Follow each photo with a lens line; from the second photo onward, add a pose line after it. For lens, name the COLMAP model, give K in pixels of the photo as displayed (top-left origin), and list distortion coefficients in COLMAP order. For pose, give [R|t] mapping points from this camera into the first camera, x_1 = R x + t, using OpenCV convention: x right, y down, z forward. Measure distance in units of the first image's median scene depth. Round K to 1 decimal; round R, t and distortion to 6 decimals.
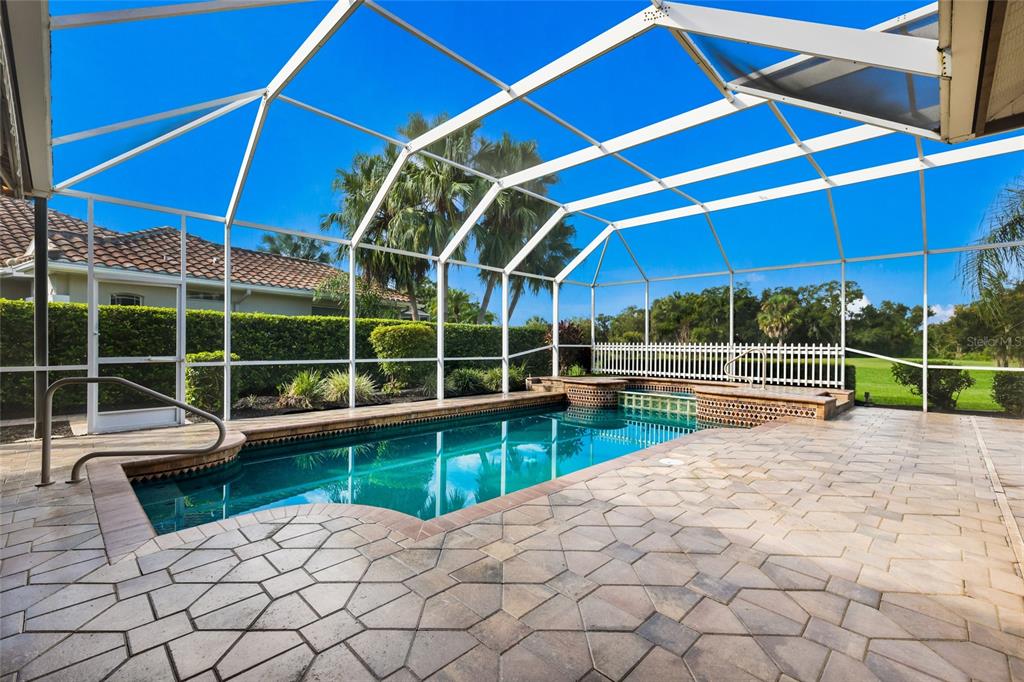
lens RADIAL K [[452.1, 0, 506.9], [0, 452.1, 342.9], [0, 0, 1]] dist [0.012898, -0.001265]
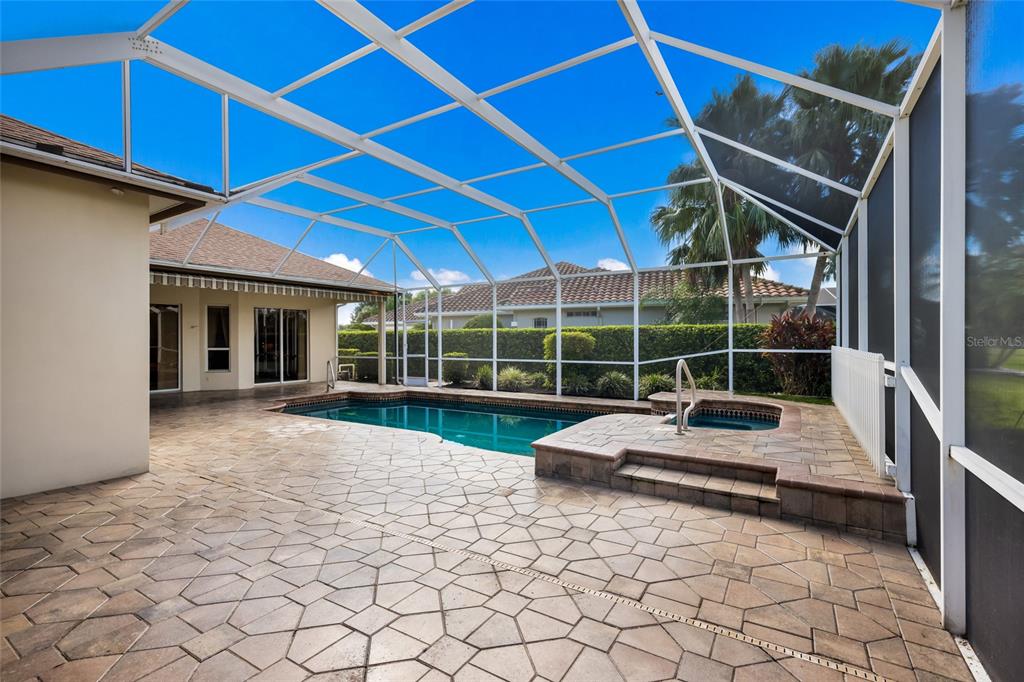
lens RADIAL K [[452.1, 0, 511.4], [0, 452.1, 342.3], [0, 0, 1]] dist [0.012898, -0.001265]
pose [[0.215180, -0.010148, -0.976522, 0.949034], [0.002413, 0.999948, -0.009860, -0.000387], [0.976572, -0.000235, 0.215193, 0.651928]]
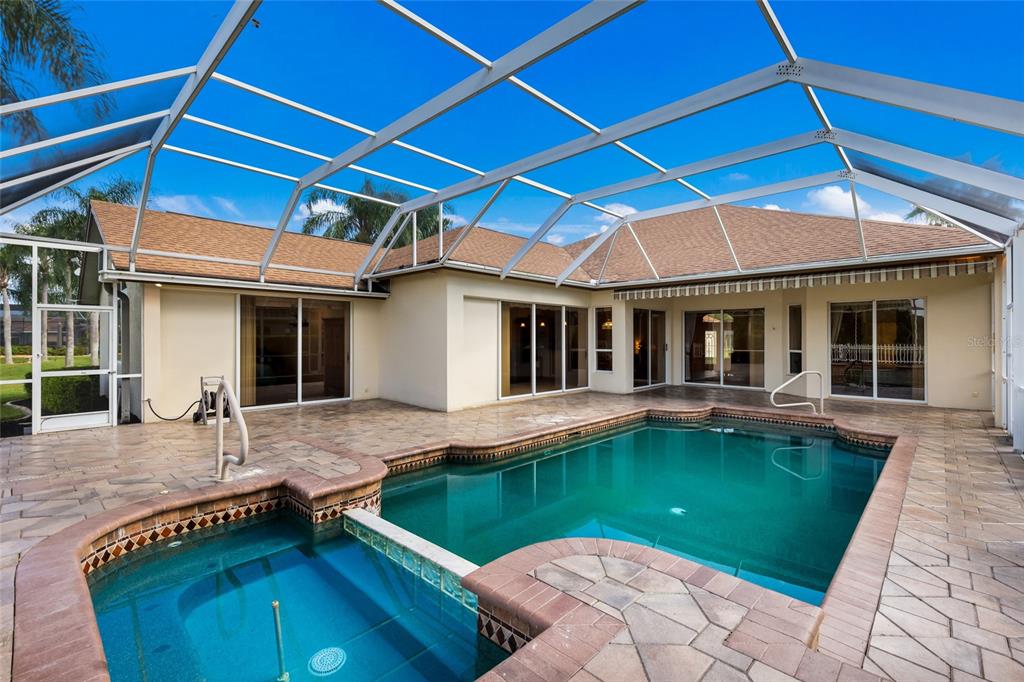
lens RADIAL K [[452.1, 0, 516.8], [0, 452.1, 340.1], [0, 0, 1]] dist [0.012898, -0.001265]
pose [[-0.999808, -0.017461, -0.008925, 0.268933], [-0.017465, 0.999847, 0.000435, -0.013348], [0.008916, 0.000591, -0.999960, 1.324086]]
